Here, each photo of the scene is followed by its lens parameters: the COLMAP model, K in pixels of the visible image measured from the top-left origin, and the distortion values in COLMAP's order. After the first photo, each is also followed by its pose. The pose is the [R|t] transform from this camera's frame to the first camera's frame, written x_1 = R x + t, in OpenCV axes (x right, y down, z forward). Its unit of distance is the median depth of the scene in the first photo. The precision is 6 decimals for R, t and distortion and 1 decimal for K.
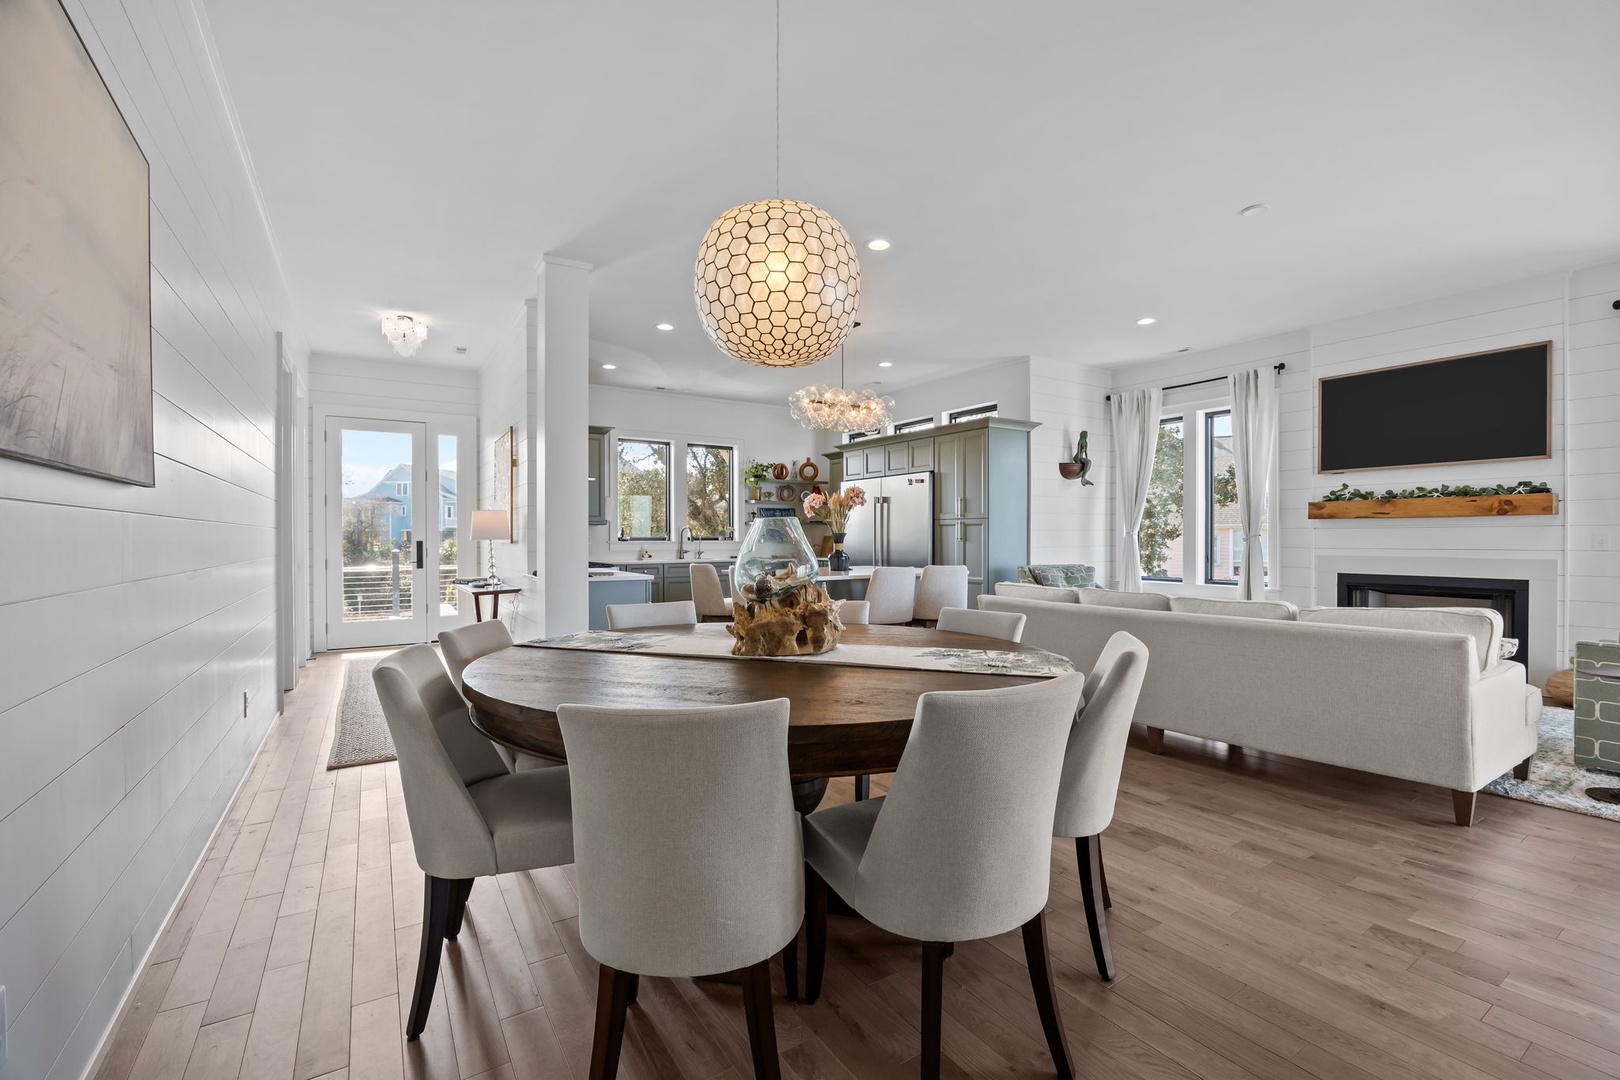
lens RADIAL K [[712.9, 0, 818.1], [0, 712.9, 538.3], [0, 0, 1]] dist [0.000175, 0.000349]
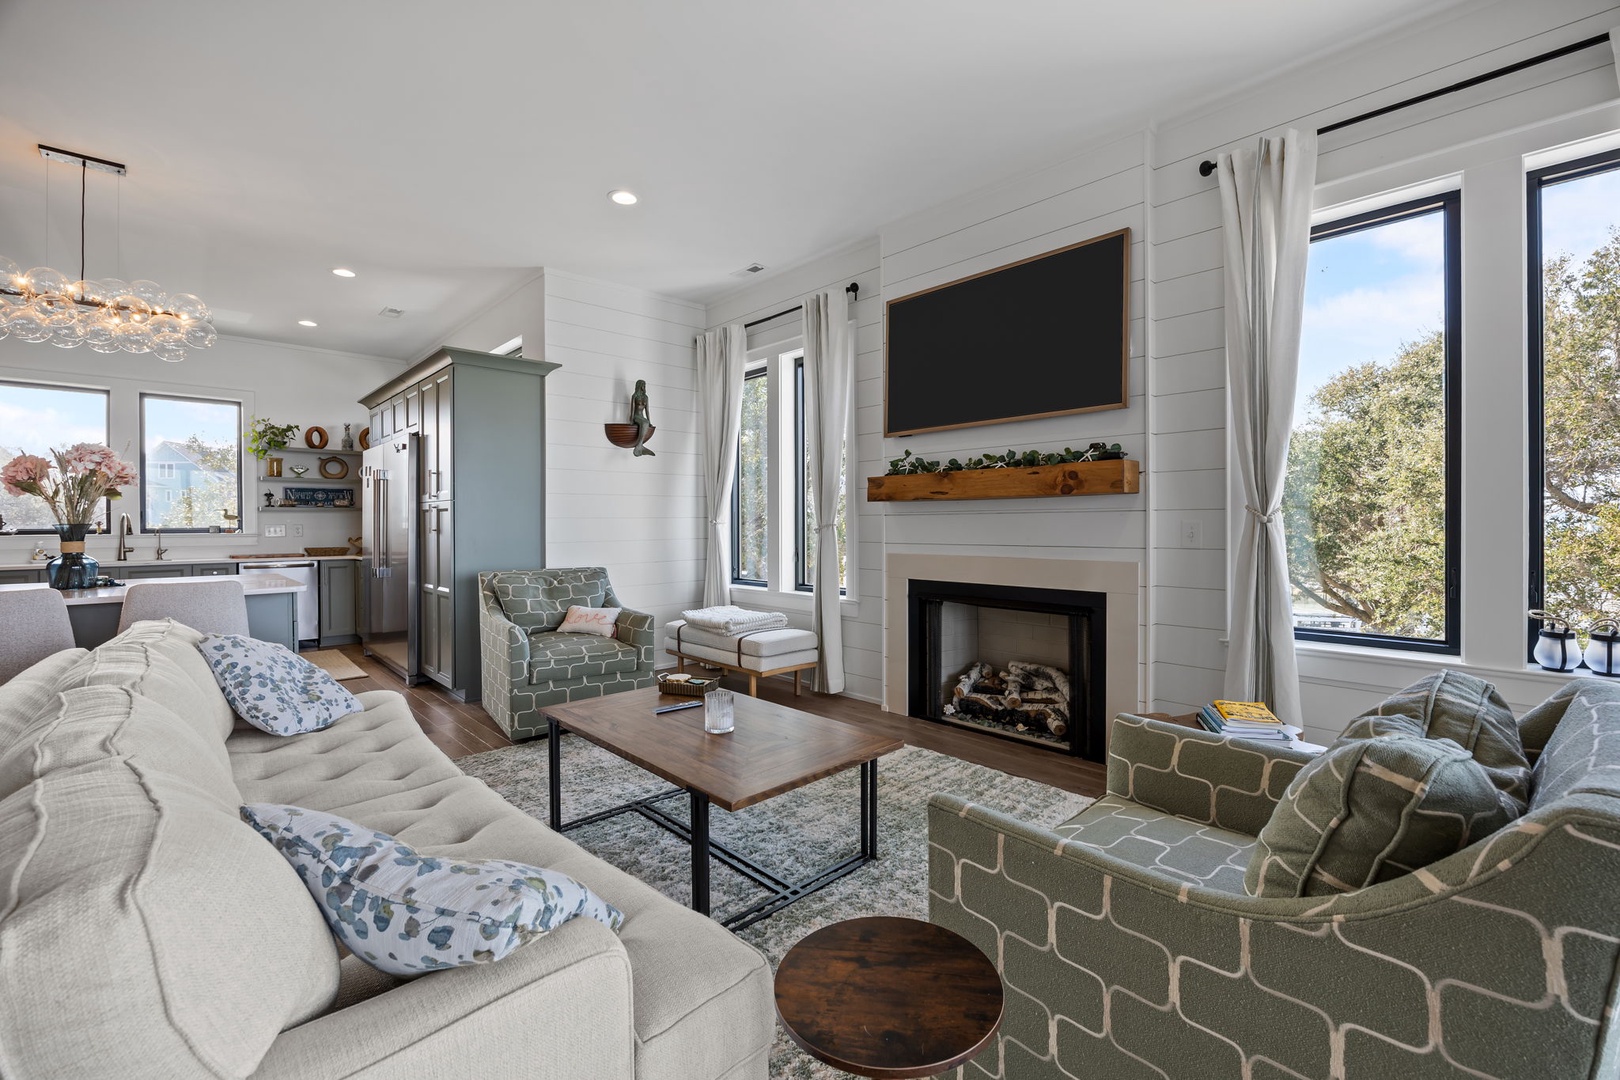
lens RADIAL K [[688.9, 0, 808.1], [0, 688.9, 524.2], [0, 0, 1]] dist [0.000250, 0.000089]
pose [[0.985484, -0.003454, 0.169735, 0.428984], [0.003648, 0.999993, -0.000834, -0.003882], [-0.169731, 0.001441, 0.985489, 0.290220]]
